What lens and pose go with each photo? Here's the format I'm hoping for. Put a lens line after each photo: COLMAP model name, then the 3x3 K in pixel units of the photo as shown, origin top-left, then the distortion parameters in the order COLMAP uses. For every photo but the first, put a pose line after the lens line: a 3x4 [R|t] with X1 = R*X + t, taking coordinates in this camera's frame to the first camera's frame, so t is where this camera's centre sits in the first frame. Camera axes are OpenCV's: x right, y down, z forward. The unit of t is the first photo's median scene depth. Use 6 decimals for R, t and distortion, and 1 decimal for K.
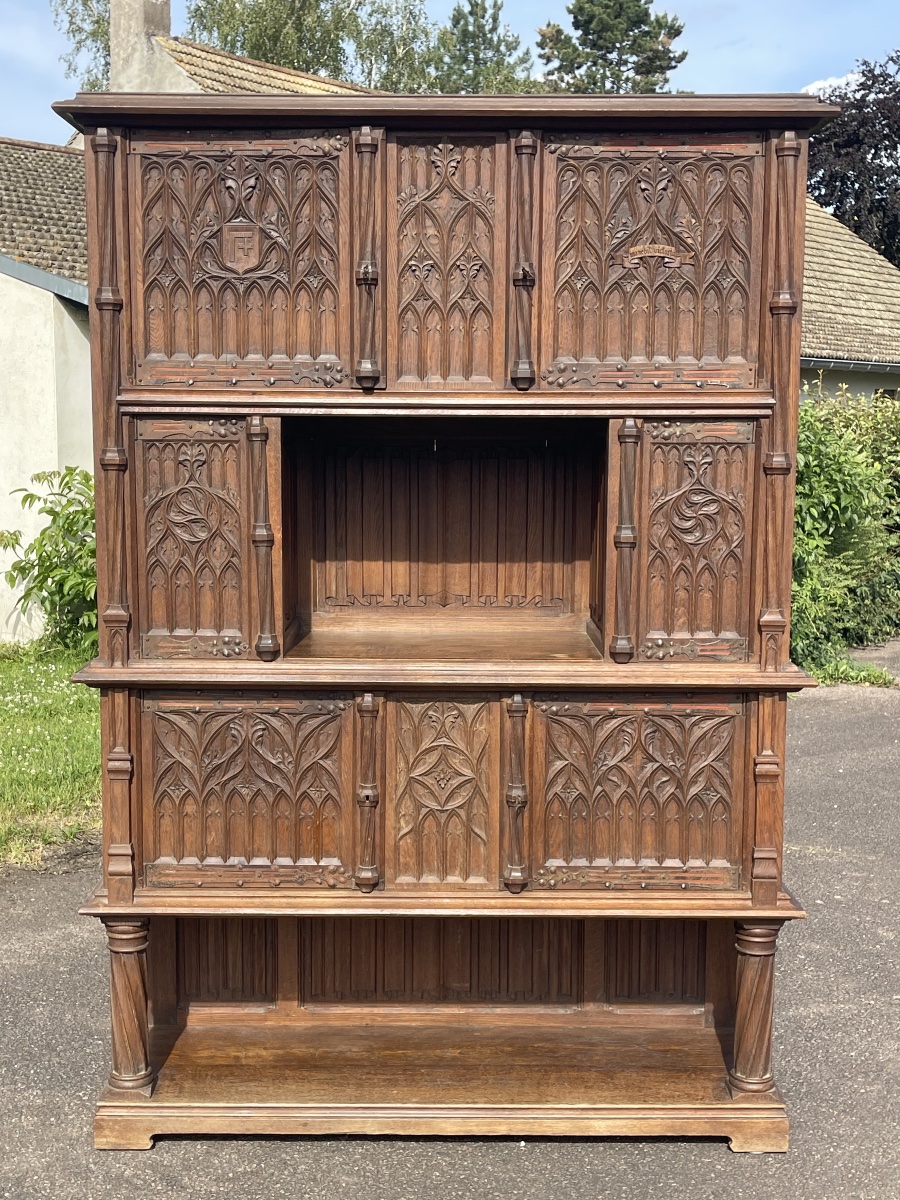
lens RADIAL K [[1611.8, 0, 444.4], [0, 1611.8, 661.4], [0, 0, 1]] dist [0.131776, -0.554269]
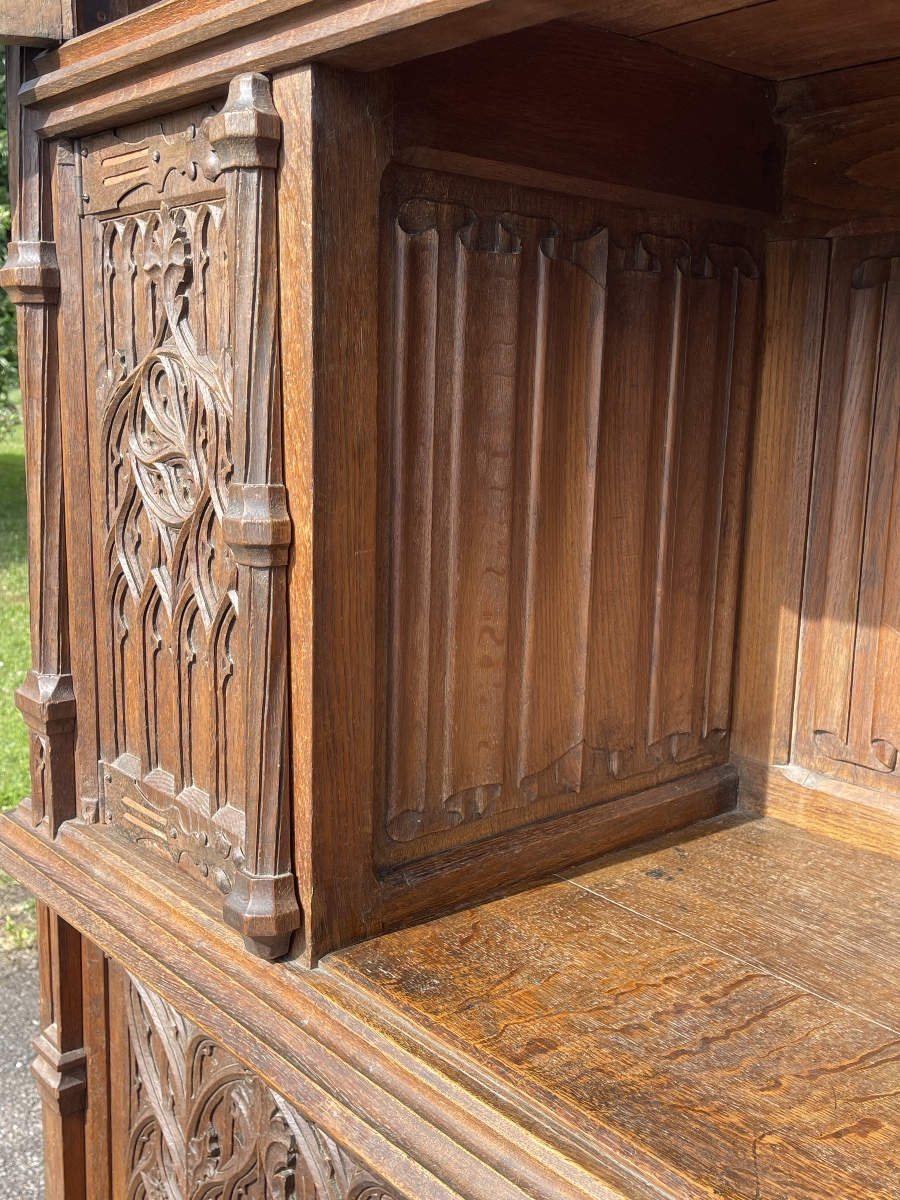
lens RADIAL K [[1211.8, 0, 450.0], [0, 1211.8, 600.0], [0, 0, 1]] dist [0.011239, 0.008289]
pose [[0.666117, 0.144191, -0.731777, 0.064144], [-0.126530, 0.988760, 0.079650, -0.086493], [0.735036, 0.039536, 0.676874, 0.887547]]
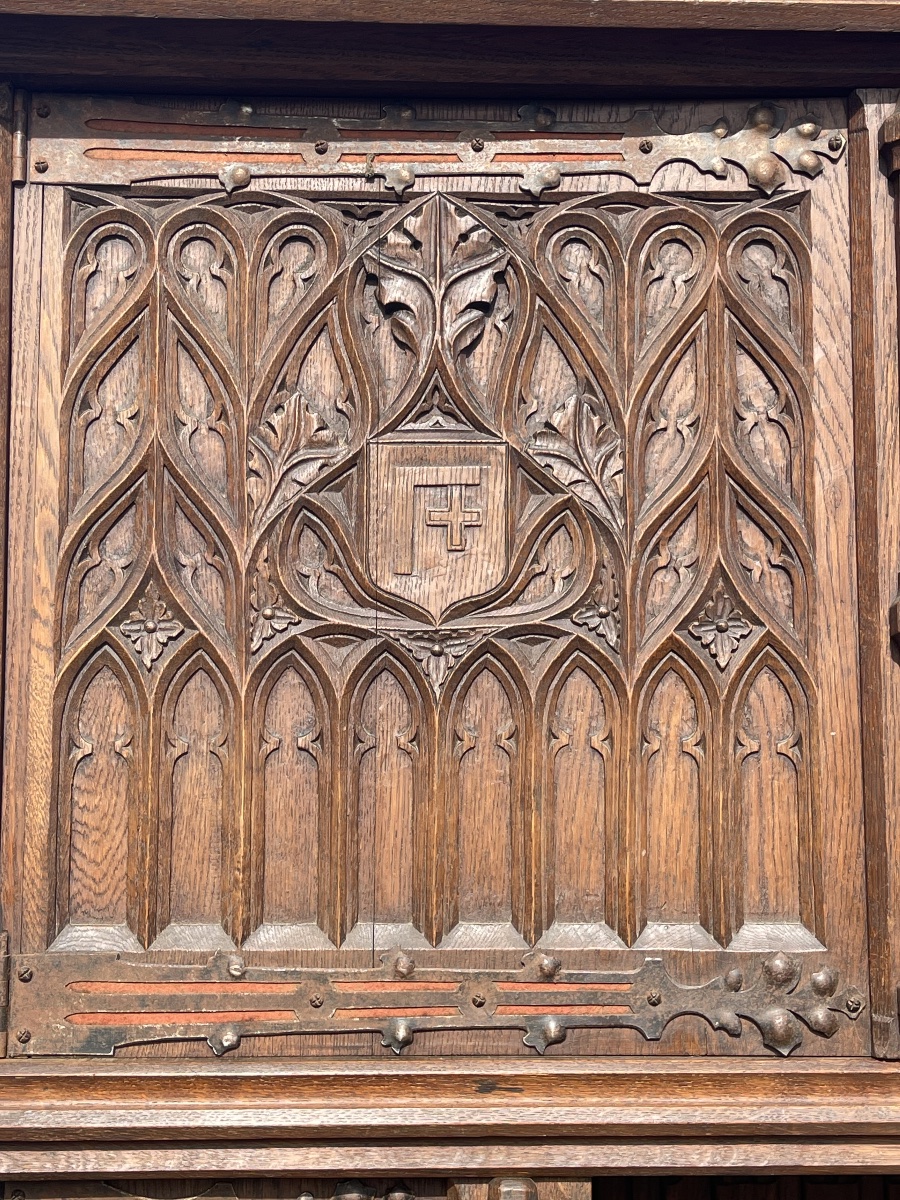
lens RADIAL K [[1904.8, 0, 450.0], [0, 1904.8, 600.0], [0, 0, 1]] dist [0.186600, -0.800704]
pose [[0.998741, -0.000752, 0.050159, -0.136779], [0.013606, 0.966467, -0.256428, -0.160845], [-0.048284, 0.256788, 0.965261, 0.693693]]
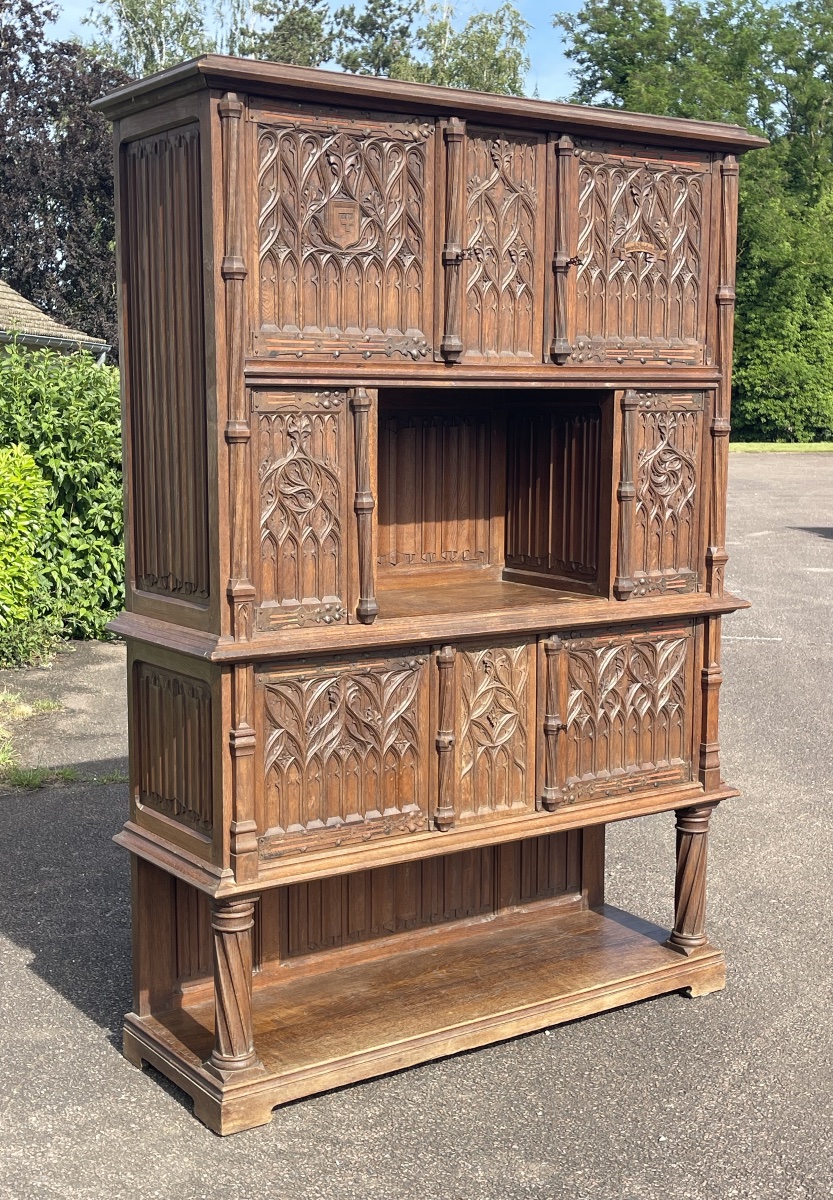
lens RADIAL K [[1560.2, 0, 415.6], [0, 1560.2, 641.5], [0, 0, 1]] dist [0.160254, -0.751935]
pose [[0.822154, -0.089278, 0.562221, -0.661126], [0.081850, 0.995903, 0.038452, -0.025530], [-0.563350, 0.014404, 0.826093, 0.153692]]
